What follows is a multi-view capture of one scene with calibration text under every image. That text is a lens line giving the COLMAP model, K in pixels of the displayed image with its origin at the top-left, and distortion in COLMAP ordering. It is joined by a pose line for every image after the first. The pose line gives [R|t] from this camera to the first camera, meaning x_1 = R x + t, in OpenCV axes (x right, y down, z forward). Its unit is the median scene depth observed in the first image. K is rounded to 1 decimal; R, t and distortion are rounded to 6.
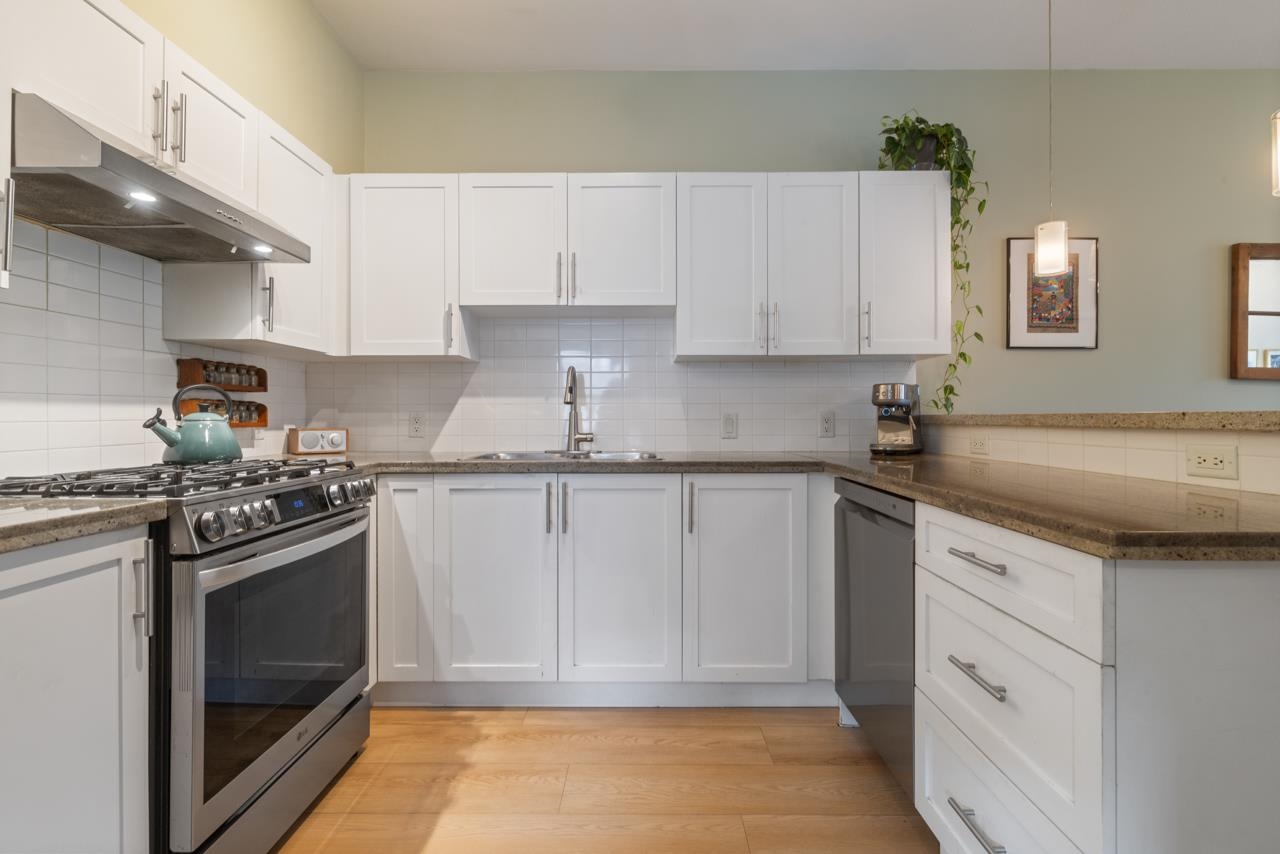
lens RADIAL K [[590.9, 0, 638.9], [0, 590.9, 417.0], [0, 0, 1]] dist [-0.000400, -0.000253]
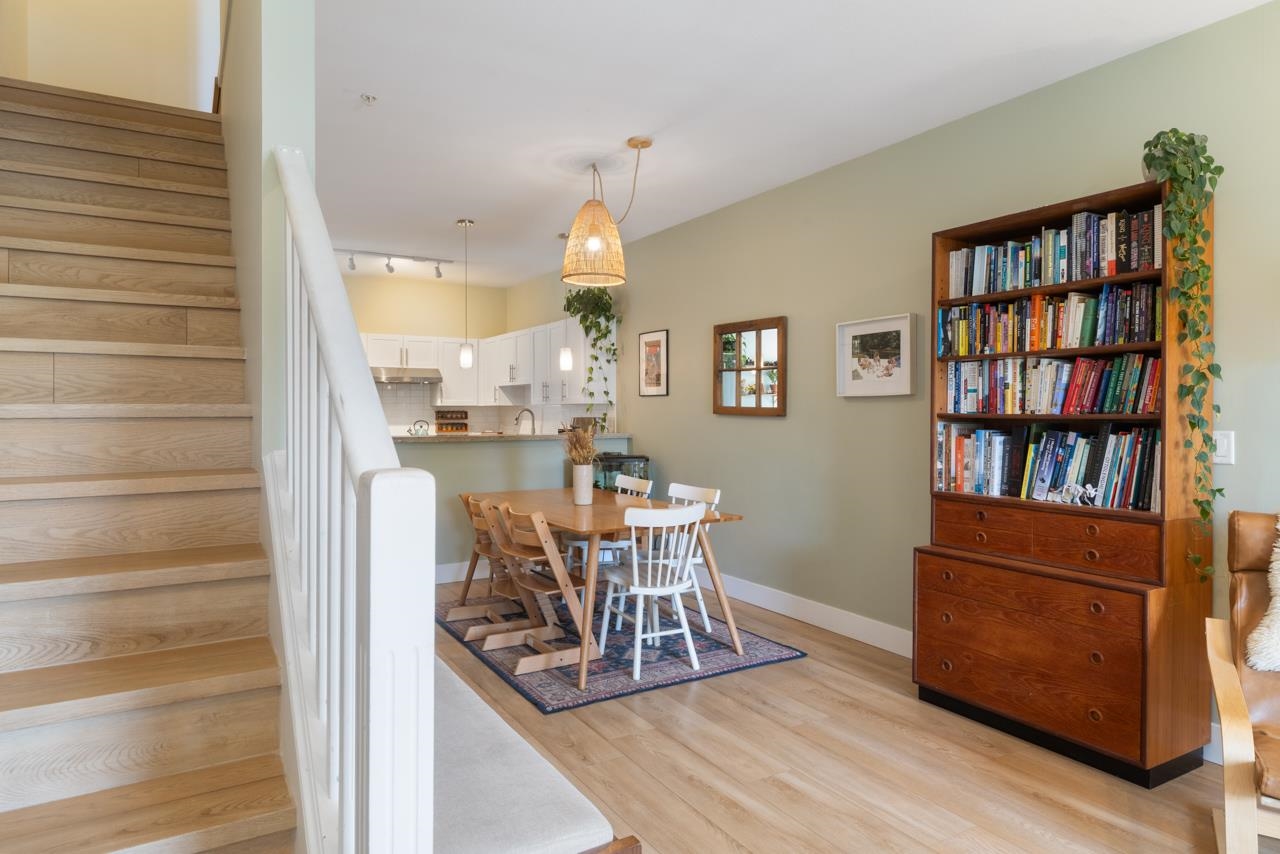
lens RADIAL K [[761.3, 0, 640.3], [0, 761.3, 416.4], [0, 0, 1]] dist [0.000884, 0.001607]
pose [[0.523304, 0.006030, -0.852125, 2.937286], [0.001624, 0.999966, 0.008074, -0.084173], [0.852144, -0.005609, 0.523277, -0.225195]]
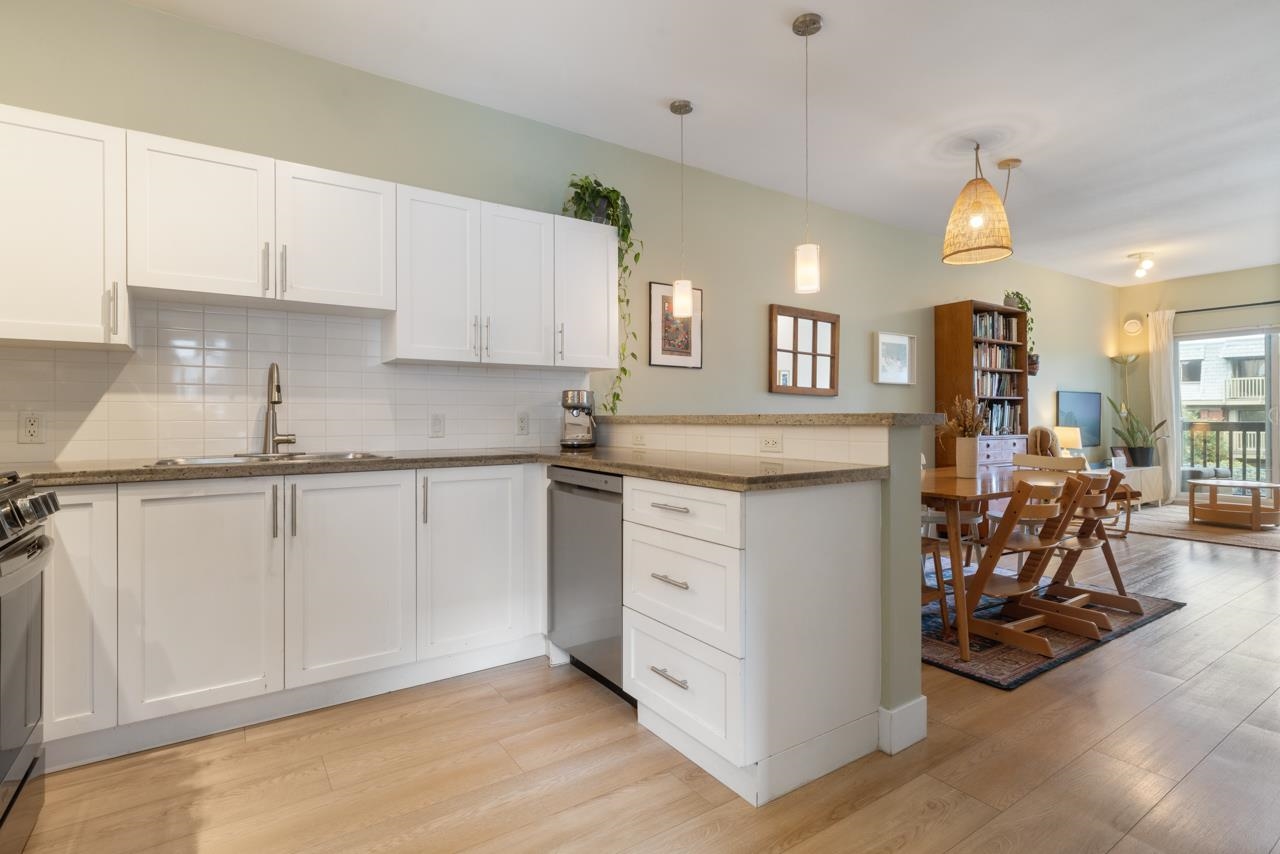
lens RADIAL K [[627.4, 0, 645.9], [0, 627.4, 419.8], [0, 0, 1]] dist [0.000311, -0.000154]
pose [[0.818342, -0.002443, 0.574726, -0.216325], [0.000086, 0.999991, 0.004128, -0.000077], [-0.574731, -0.003328, 0.818335, -0.164118]]
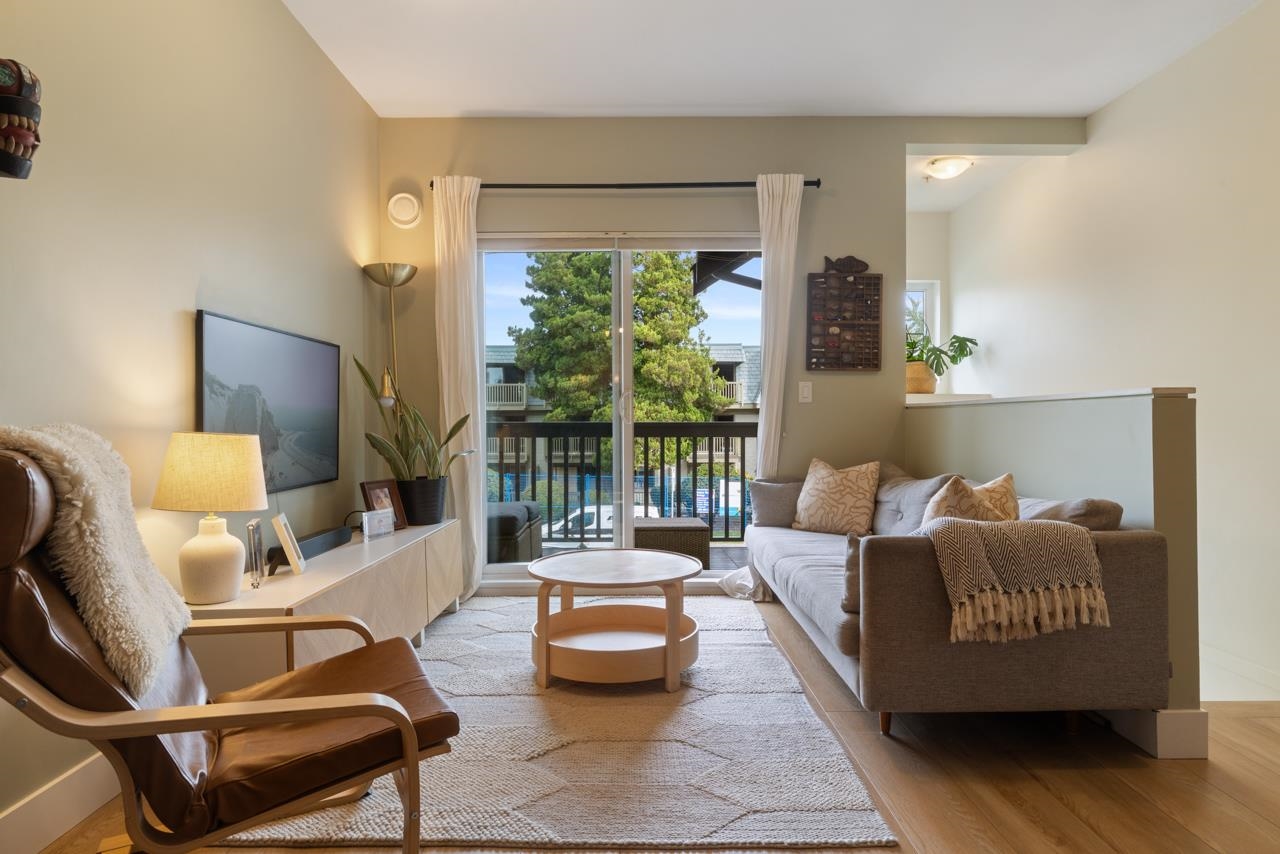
lens RADIAL K [[735.6, 0, 632.8], [0, 735.6, 424.6], [0, 0, 1]] dist [0.001881, -0.000344]
pose [[-0.016067, -0.000180, 0.999871, 2.005634], [0.000077, 1.000000, 0.000181, 0.033207], [-0.999871, 0.000080, -0.016067, 0.546952]]
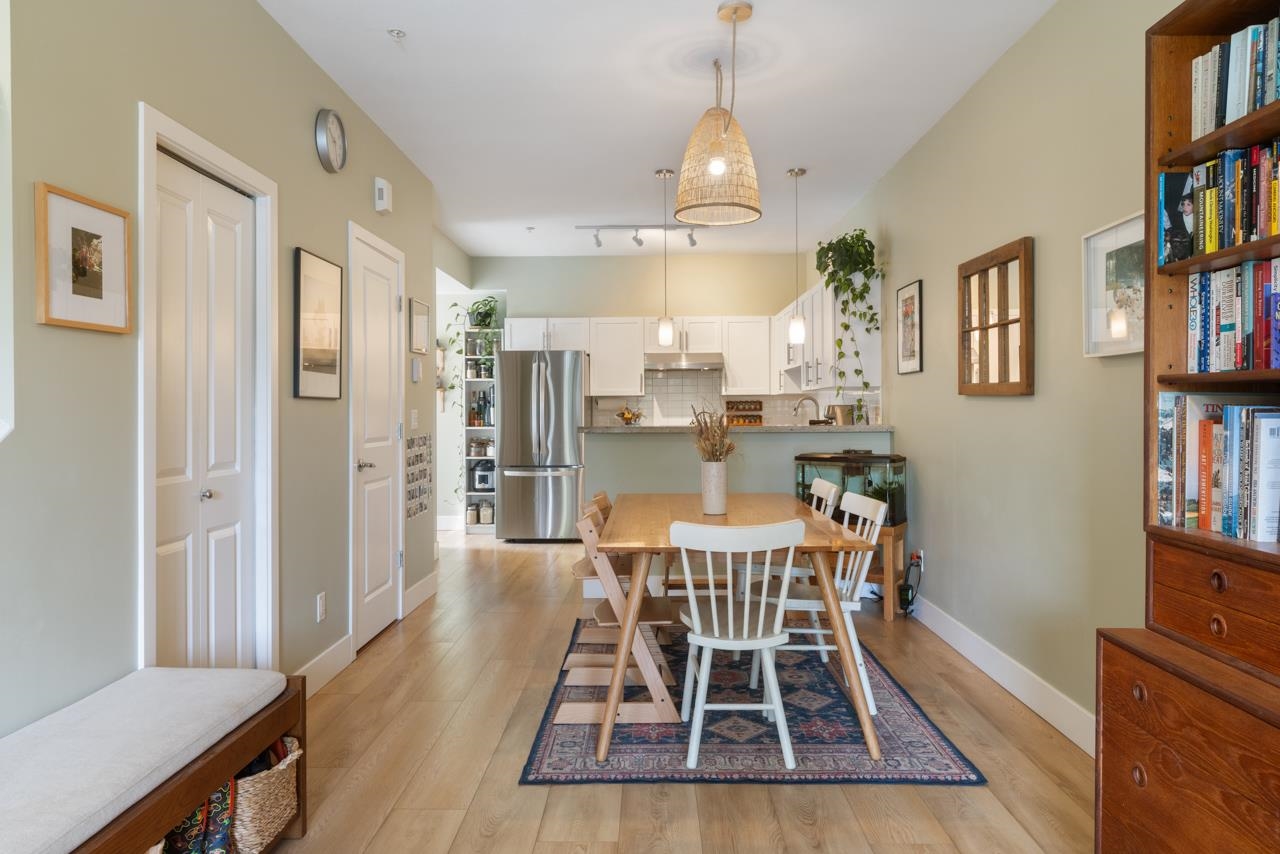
lens RADIAL K [[836.6, 0, 637.2], [0, 836.6, 409.7], [0, 0, 1]] dist [0.003008, -0.004637]
pose [[-0.007100, -0.000577, -0.999975, 2.829536], [0.007121, 0.999974, -0.000627, -0.047196], [0.999949, -0.007125, -0.007095, 0.492637]]
